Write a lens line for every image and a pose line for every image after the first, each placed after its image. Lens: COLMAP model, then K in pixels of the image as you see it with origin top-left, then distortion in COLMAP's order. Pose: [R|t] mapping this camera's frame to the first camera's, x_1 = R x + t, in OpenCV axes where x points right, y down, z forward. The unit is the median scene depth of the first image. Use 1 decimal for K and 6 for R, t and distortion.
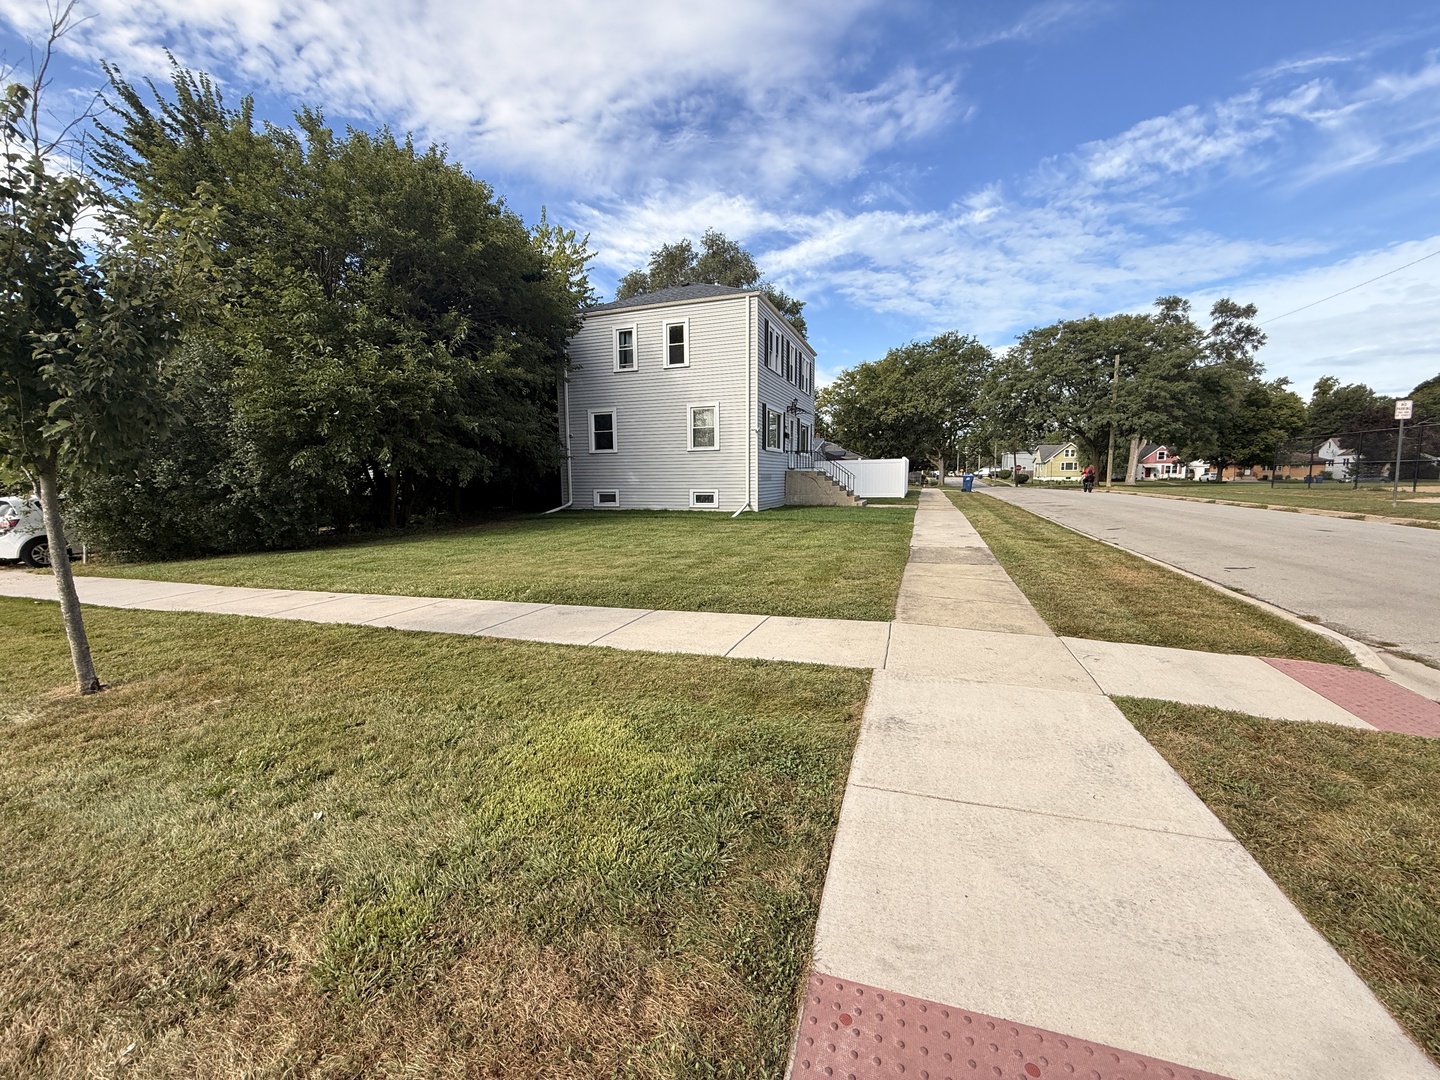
lens RADIAL K [[570.7, 0, 719.8], [0, 570.7, 539.0], [0, 0, 1]] dist [-0.000603, 0.000178]
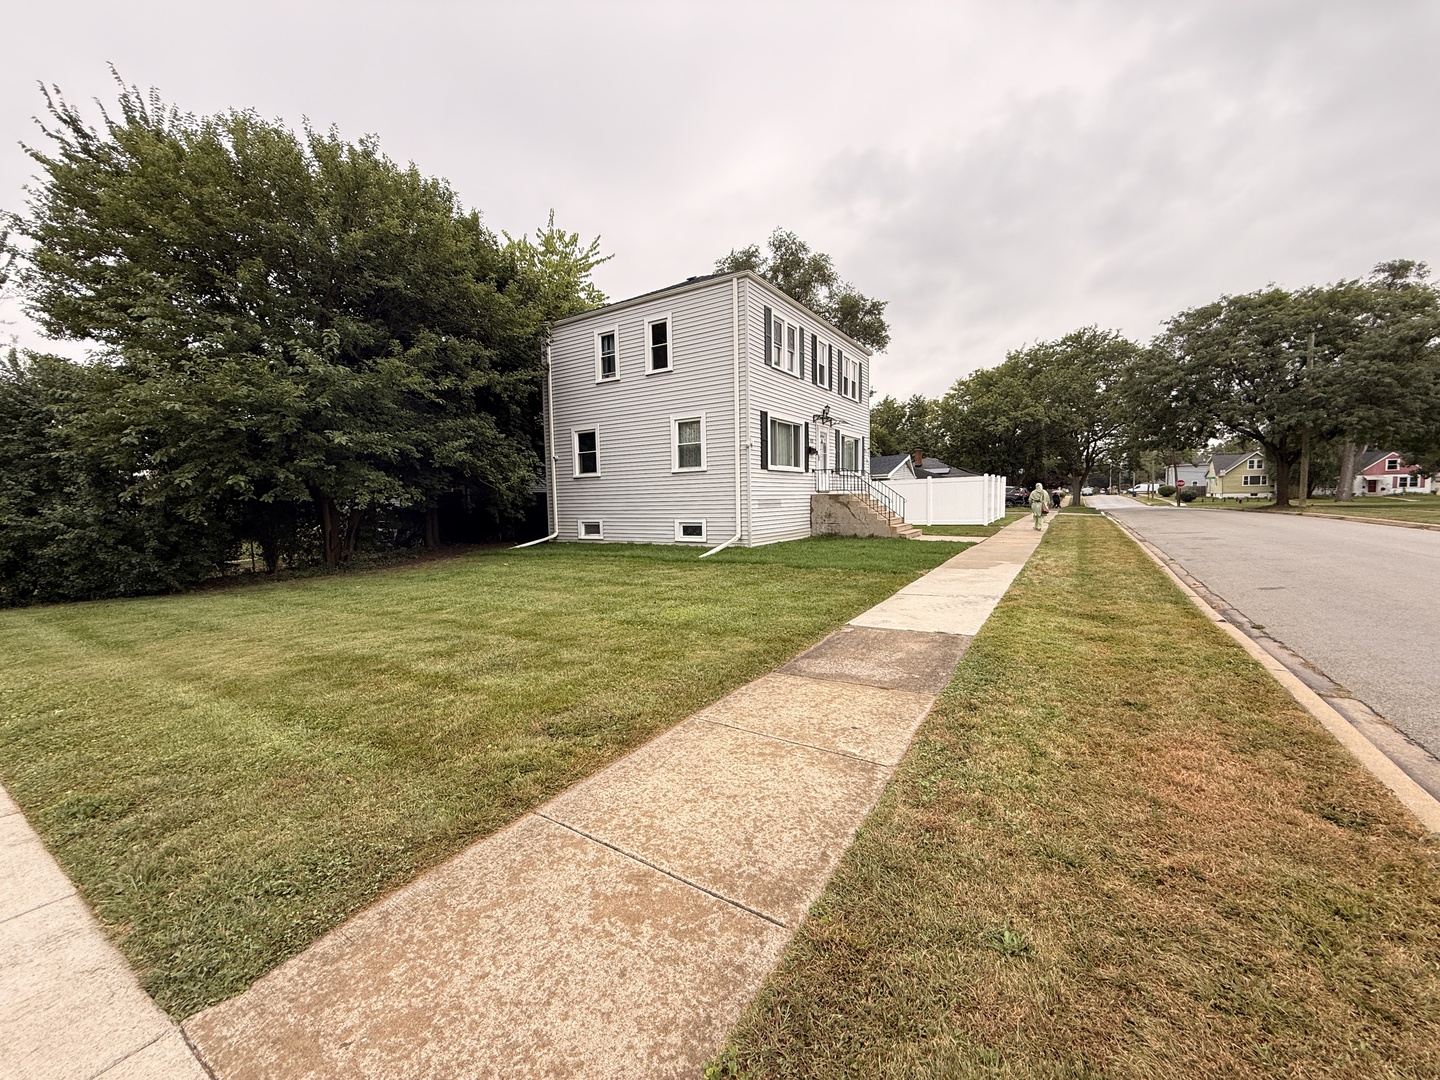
lens RADIAL K [[570.7, 0, 719.4], [0, 570.7, 541.8], [0, 0, 1]] dist [-0.000603, 0.000178]
pose [[0.977510, 0.004763, -0.210835, 0.096386], [-0.011434, 0.999471, -0.030433, -0.016039], [0.210579, 0.032159, 0.977048, 0.112773]]
